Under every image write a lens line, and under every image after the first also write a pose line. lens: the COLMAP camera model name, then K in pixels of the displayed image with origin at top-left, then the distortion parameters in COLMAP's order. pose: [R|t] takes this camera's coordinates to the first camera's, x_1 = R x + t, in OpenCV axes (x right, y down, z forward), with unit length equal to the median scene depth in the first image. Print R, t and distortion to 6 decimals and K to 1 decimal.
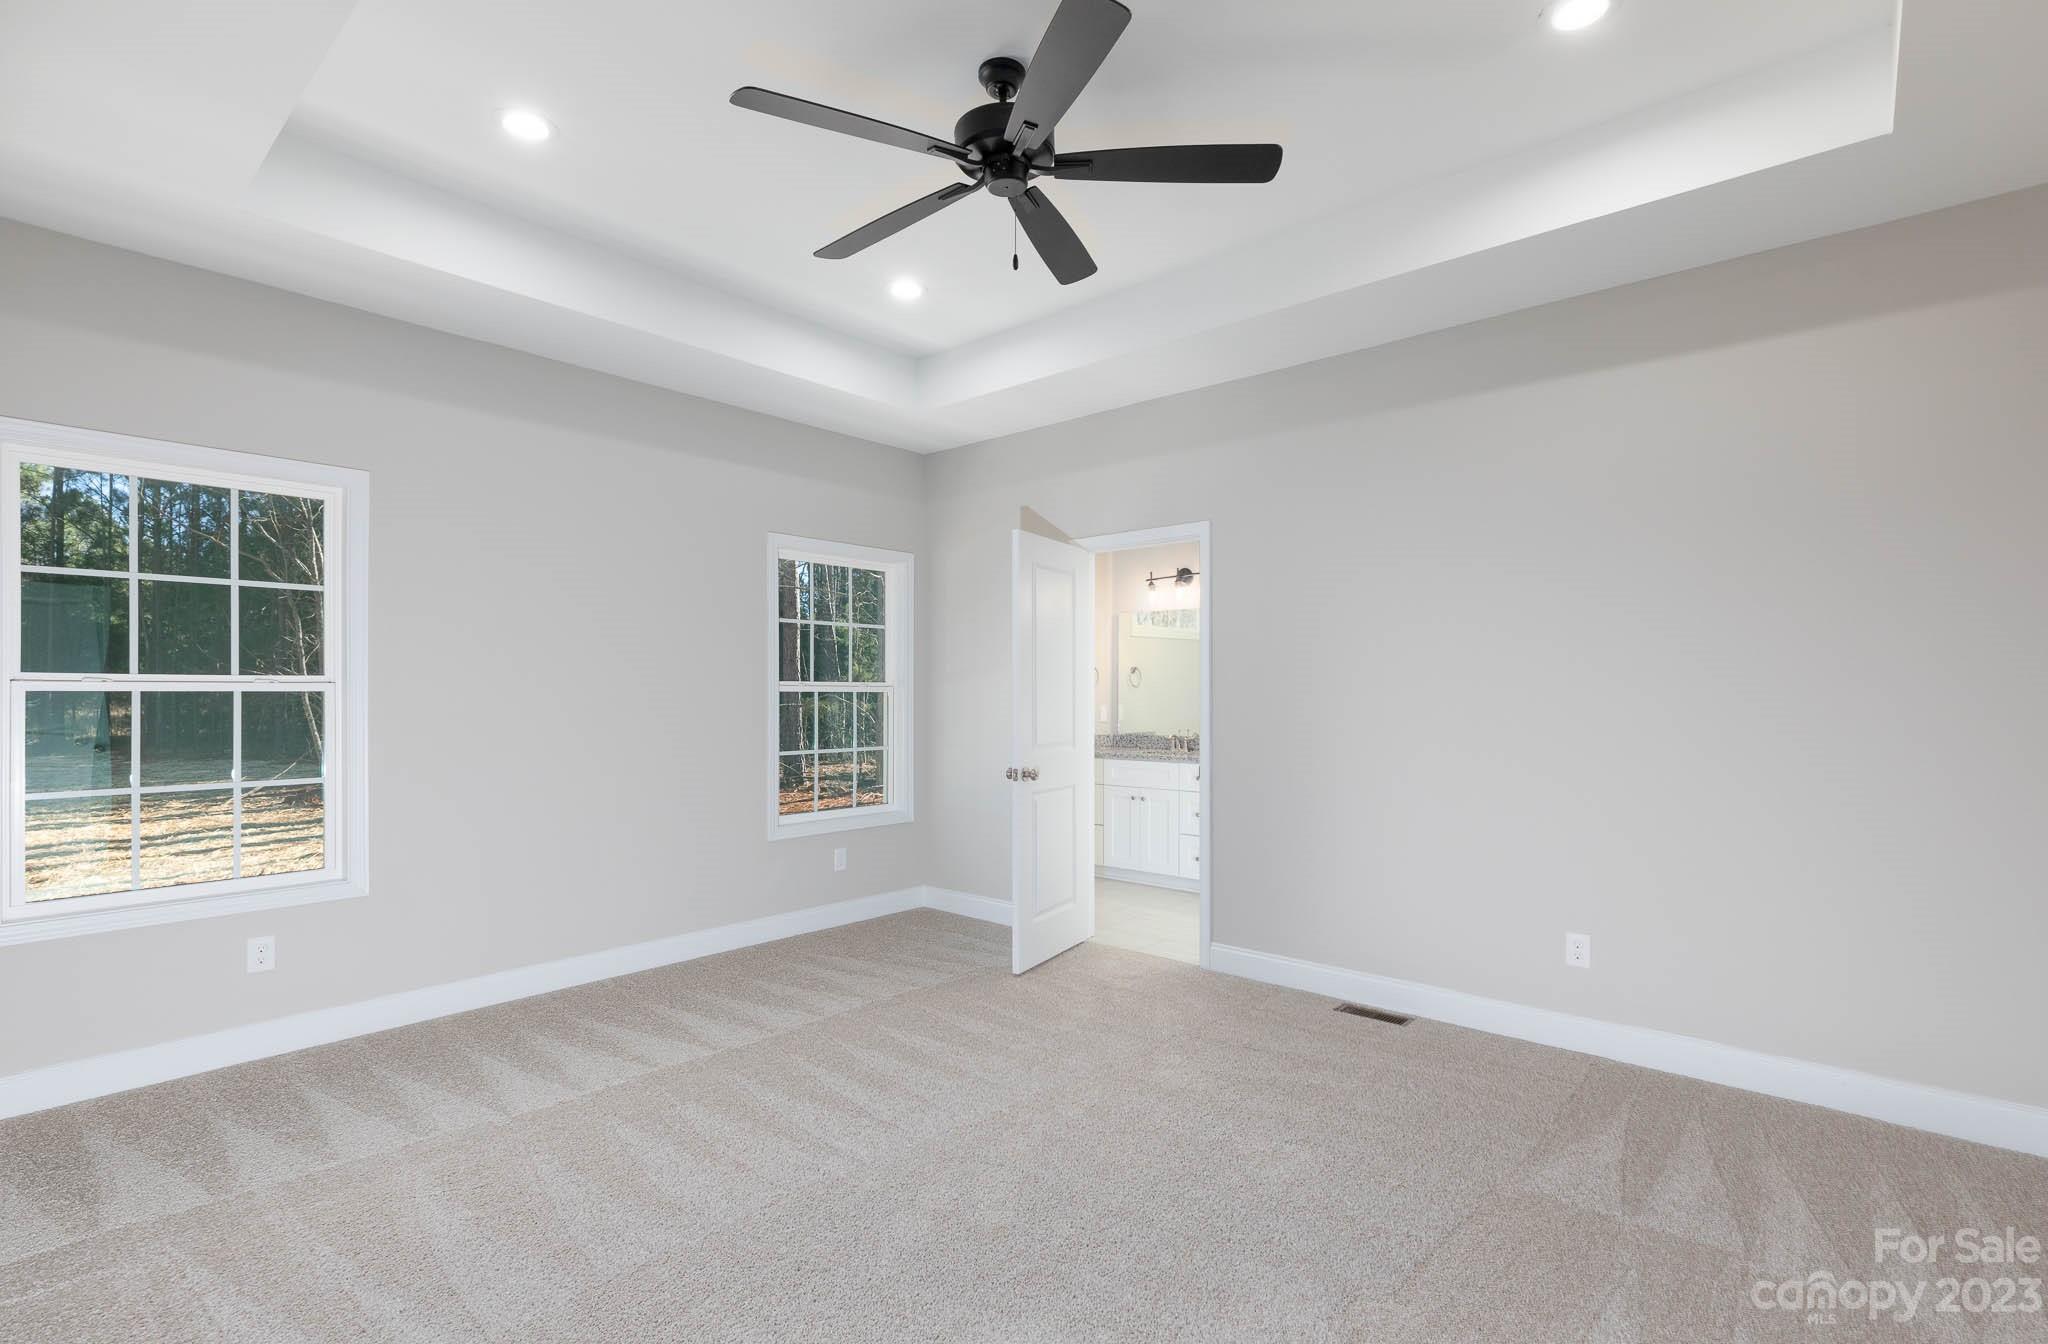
lens RADIAL K [[923.7, 0, 1024.2], [0, 923.7, 681.5], [0, 0, 1]] dist [0.004501, 0.001231]
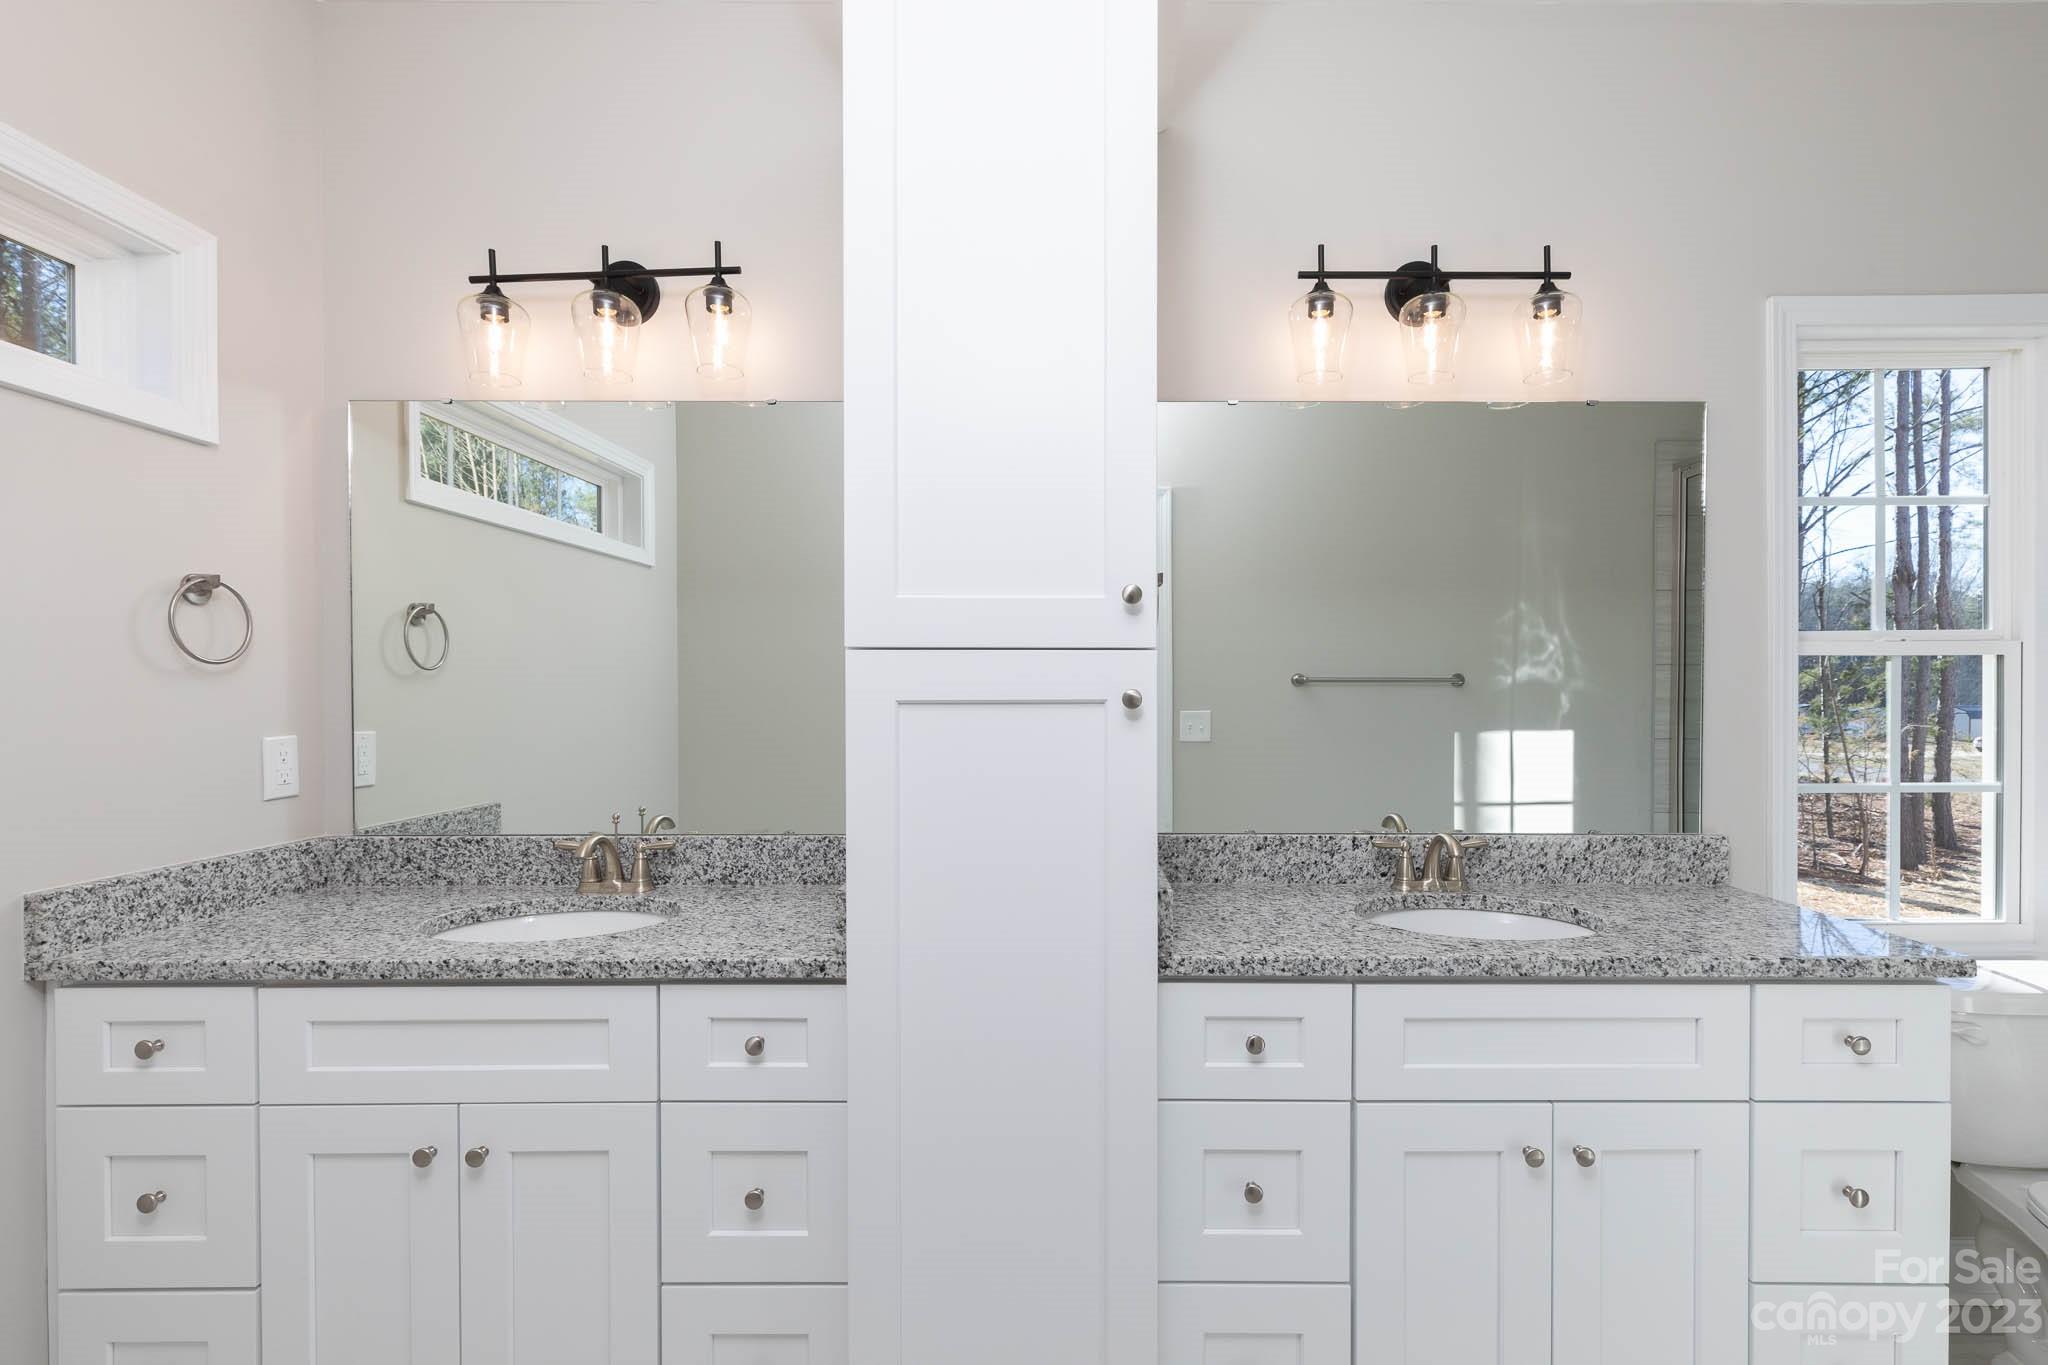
lens RADIAL K [[923.7, 0, 1027.9], [0, 923.7, 685.2], [0, 0, 1]] dist [0.004501, 0.001231]
pose [[0.757013, -0.005945, 0.653373, 0.075453], [-0.003477, 0.999908, 0.013127, 0.007698], [-0.653391, -0.012210, 0.756922, 0.674619]]
